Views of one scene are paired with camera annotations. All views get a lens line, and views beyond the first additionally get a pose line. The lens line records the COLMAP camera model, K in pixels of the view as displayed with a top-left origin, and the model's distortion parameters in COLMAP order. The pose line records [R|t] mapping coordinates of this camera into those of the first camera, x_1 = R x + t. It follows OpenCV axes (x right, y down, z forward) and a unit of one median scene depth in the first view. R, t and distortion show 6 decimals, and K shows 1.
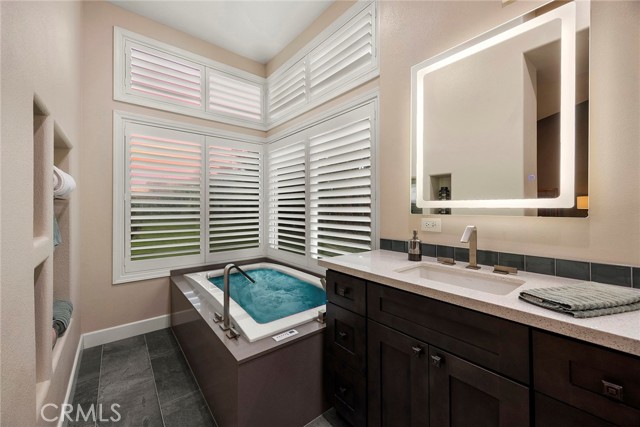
lens RADIAL K [[246.4, 0, 320.0], [0, 246.4, 211.4], [0, 0, 1]] dist [-0.004210, -0.000781]
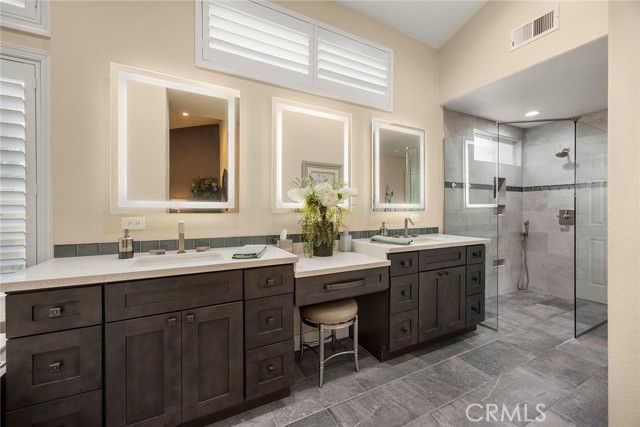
lens RADIAL K [[246.4, 0, 318.0], [0, 246.4, 210.6], [0, 0, 1]] dist [-0.004210, -0.000781]
pose [[0.223599, -0.005797, 0.974664, -0.515048], [0.005166, 0.999975, 0.004763, -0.001025], [-0.974668, 0.003971, 0.223623, -0.012528]]
